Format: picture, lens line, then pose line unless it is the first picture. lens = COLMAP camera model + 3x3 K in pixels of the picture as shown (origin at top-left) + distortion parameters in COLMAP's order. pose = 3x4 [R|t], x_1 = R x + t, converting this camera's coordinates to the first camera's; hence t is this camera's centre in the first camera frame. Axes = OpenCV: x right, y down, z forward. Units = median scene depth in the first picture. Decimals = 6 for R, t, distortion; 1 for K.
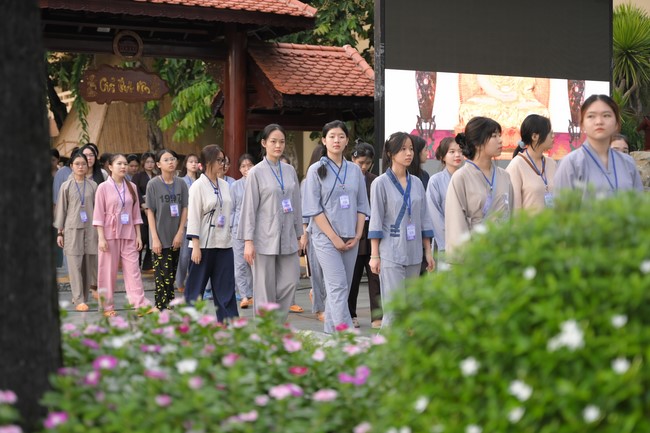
lens RADIAL K [[1116.2, 0, 327.6], [0, 1116.2, 212.3], [0, 0, 1]] dist [-0.009711, 0.000000]
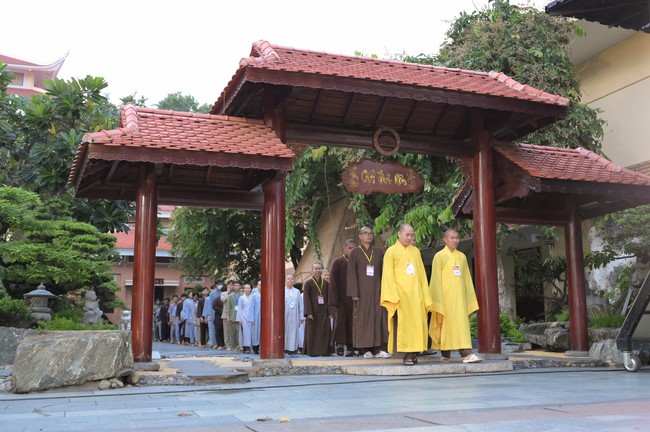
lens RADIAL K [[699.8, 0, 324.4], [0, 699.8, 215.9], [0, 0, 1]] dist [0.002978, 0.000000]
pose [[0.983853, -0.027403, -0.176867, -0.129684], [-0.003784, 0.984804, -0.173630, 0.040246], [0.178937, 0.171496, 0.968799, 0.379251]]
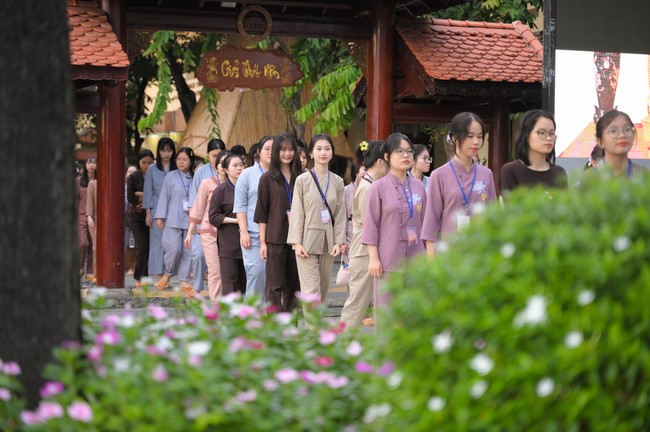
lens RADIAL K [[1360.6, 0, 320.8], [0, 1360.6, 217.8], [0, 0, 1]] dist [0.011507, 0.000000]
pose [[0.989560, 0.015946, -0.143235, 0.024900], [-0.016783, 0.999848, -0.004638, 0.004526], [0.143139, 0.006993, 0.989678, -0.027663]]
